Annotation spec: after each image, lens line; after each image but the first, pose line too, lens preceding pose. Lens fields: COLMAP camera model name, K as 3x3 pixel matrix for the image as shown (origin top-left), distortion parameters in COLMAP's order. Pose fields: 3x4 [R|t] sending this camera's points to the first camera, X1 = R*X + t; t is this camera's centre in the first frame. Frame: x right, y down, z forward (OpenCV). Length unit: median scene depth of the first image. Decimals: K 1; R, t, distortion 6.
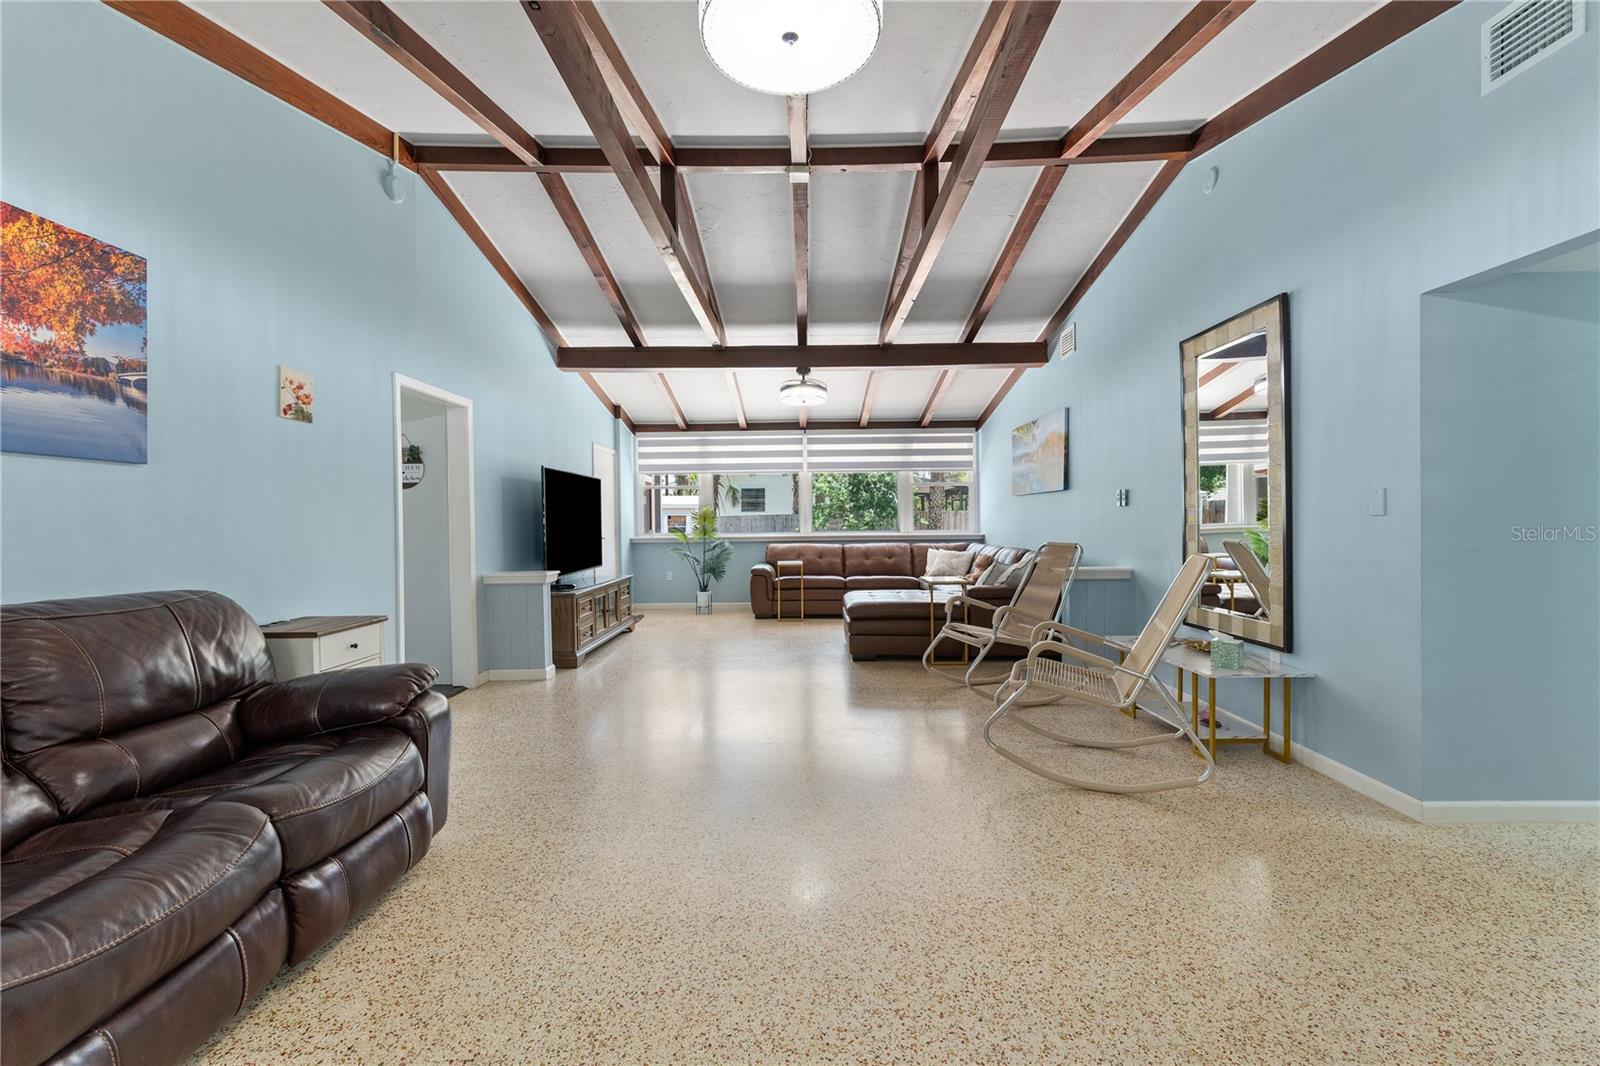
lens RADIAL K [[636.4, 0, 799.6], [0, 636.4, 522.4], [0, 0, 1]] dist [0.000222, -0.000061]
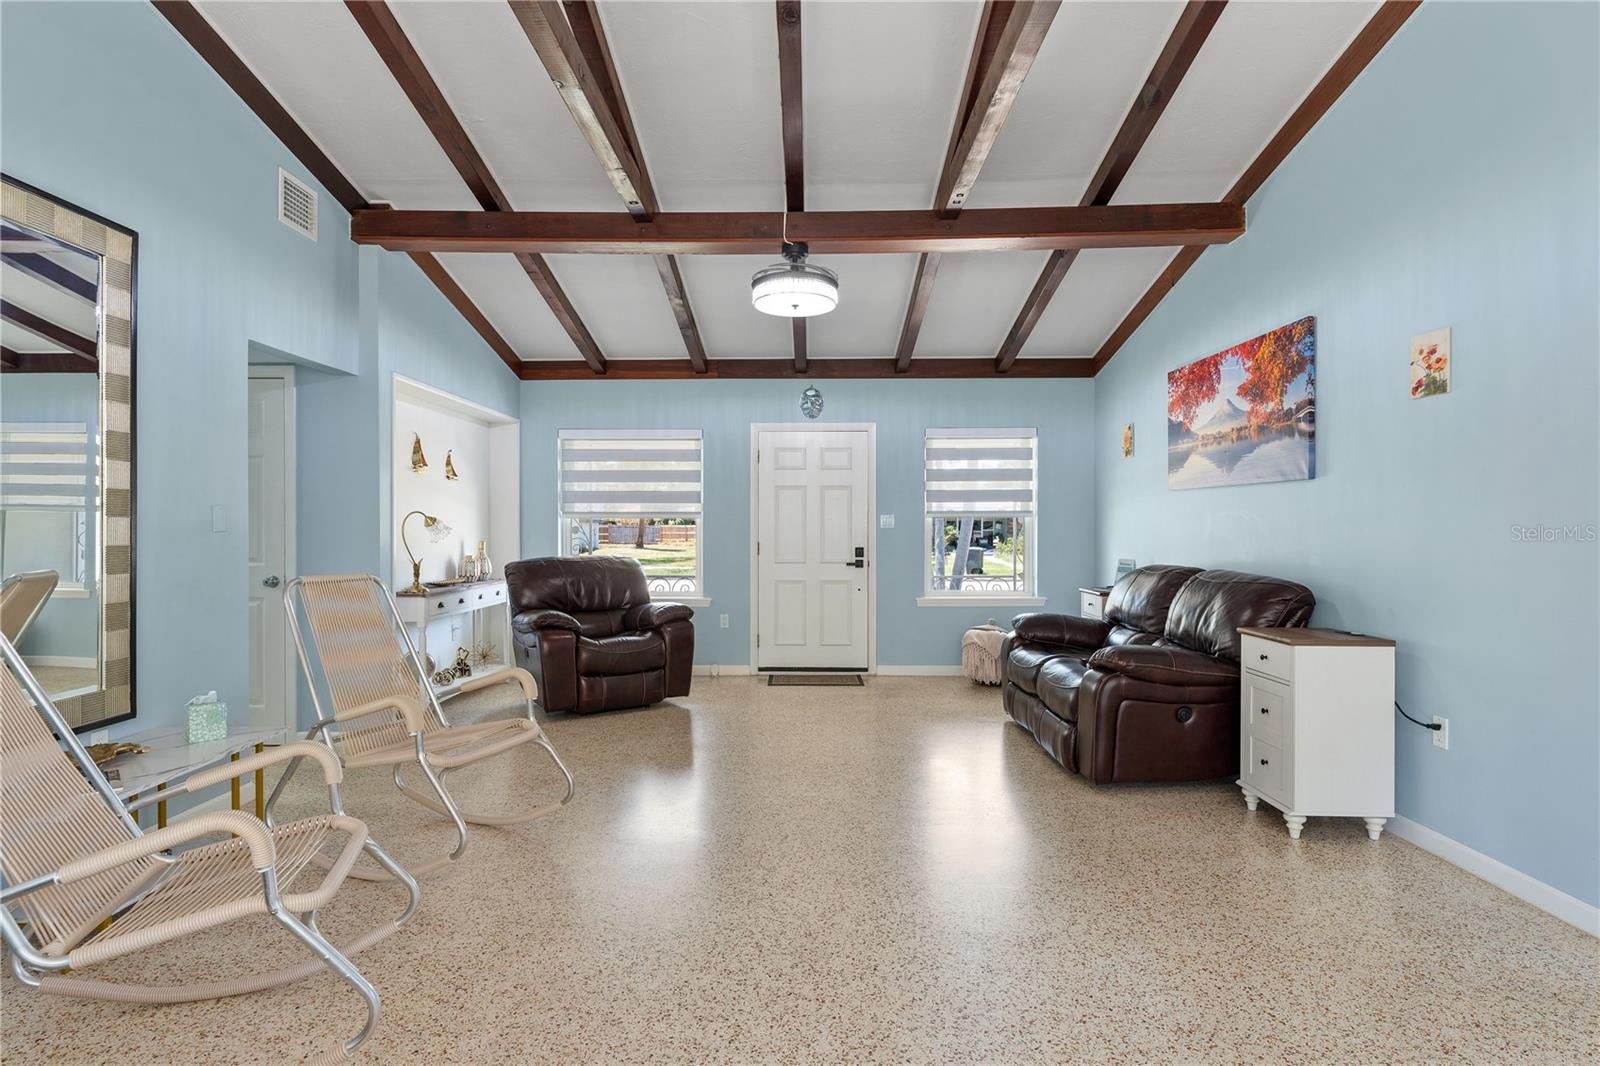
lens RADIAL K [[835.2, 0, 800.0], [0, 835.2, 533.0], [0, 0, 1]] dist [-0.002746, -0.000180]
pose [[-0.999940, 0.010969, -0.000029, -0.009326], [0.010968, 0.999854, 0.013089, -0.010167], [0.000173, 0.013088, -0.999914, 1.517803]]
